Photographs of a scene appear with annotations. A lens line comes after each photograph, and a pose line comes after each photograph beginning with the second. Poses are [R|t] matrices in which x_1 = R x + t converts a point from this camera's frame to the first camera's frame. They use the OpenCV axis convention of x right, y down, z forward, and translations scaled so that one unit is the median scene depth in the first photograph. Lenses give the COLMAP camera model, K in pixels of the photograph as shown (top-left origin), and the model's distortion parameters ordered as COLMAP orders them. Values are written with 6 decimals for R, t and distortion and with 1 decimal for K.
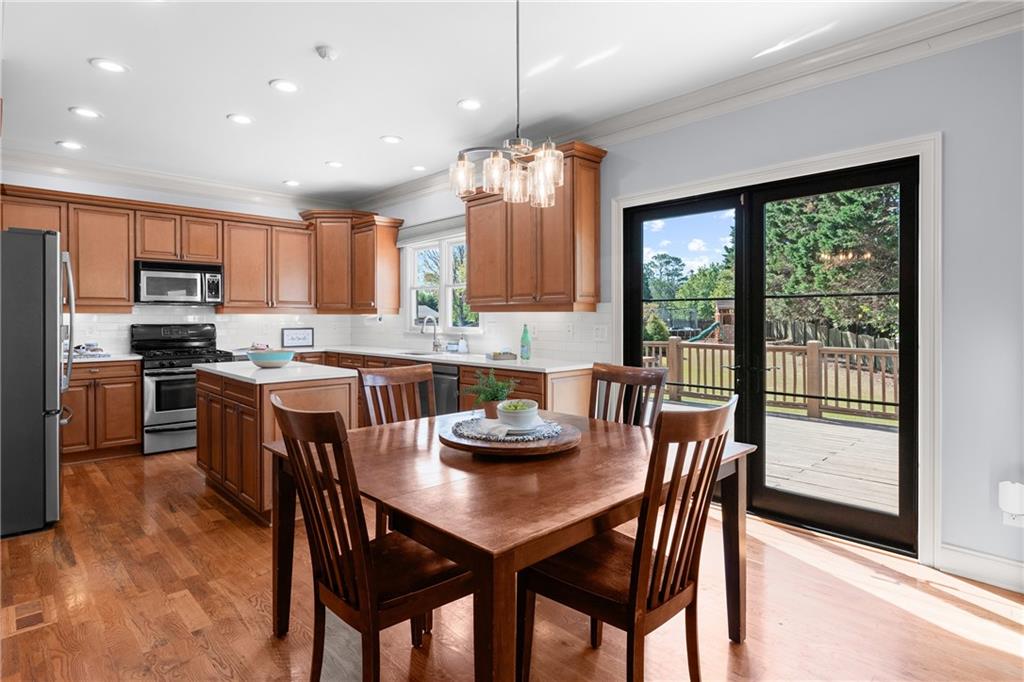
lens RADIAL K [[544.1, 0, 512.2], [0, 544.1, 317.7], [0, 0, 1]] dist [-0.001118, -0.000727]
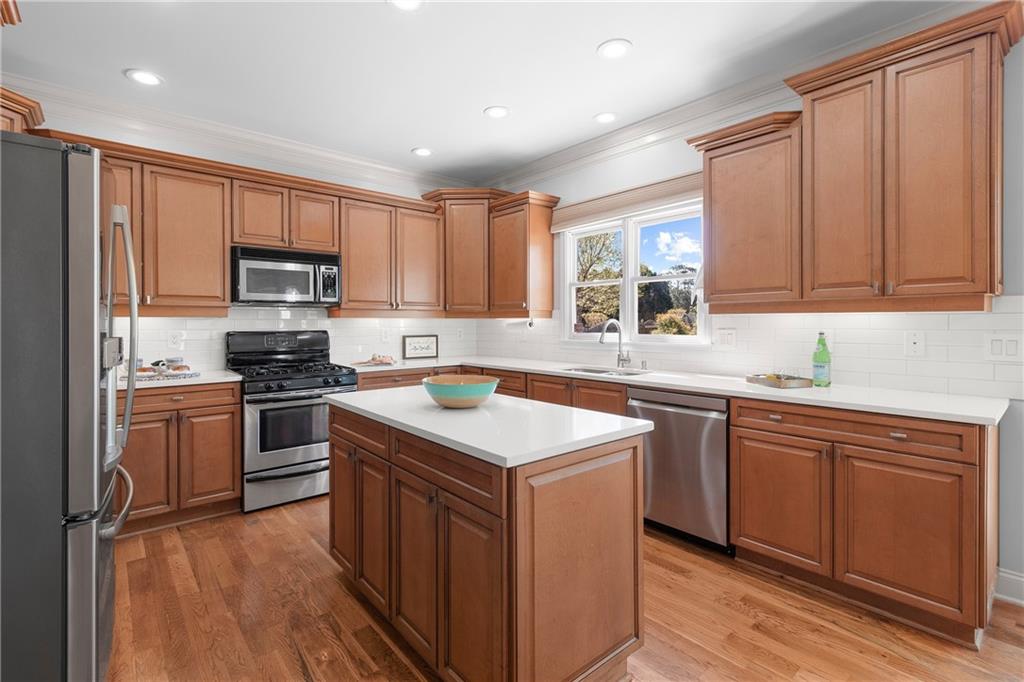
lens RADIAL K [[474.4, 0, 511.4], [0, 474.4, 320.5], [0, 0, 1]] dist [0.005872, 0.000184]
pose [[0.998347, -0.001971, -0.057438, -0.261136], [0.001726, 0.999989, -0.004320, 0.000061], [0.057446, 0.004213, 0.998340, 0.354645]]
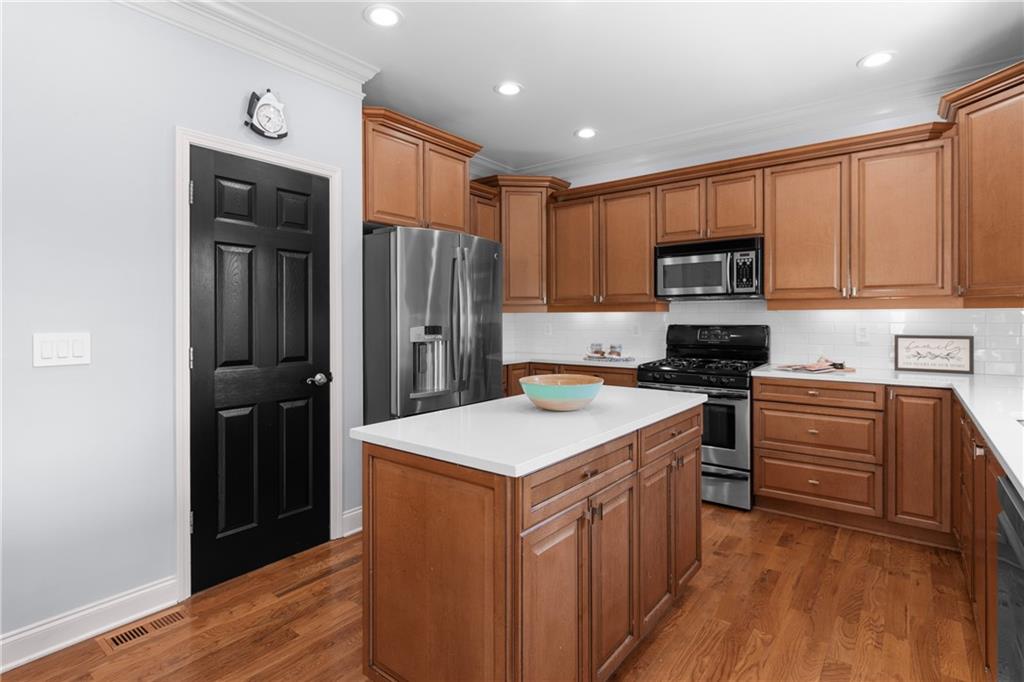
lens RADIAL K [[511.1, 0, 511.6], [0, 511.1, 322.2], [0, 0, 1]] dist [-0.000313, -0.000261]
pose [[0.143975, 0.009175, -0.989539, 0.038913], [0.003465, 0.999946, 0.009776, 0.000079], [0.989575, -0.004836, 0.143935, 0.639529]]
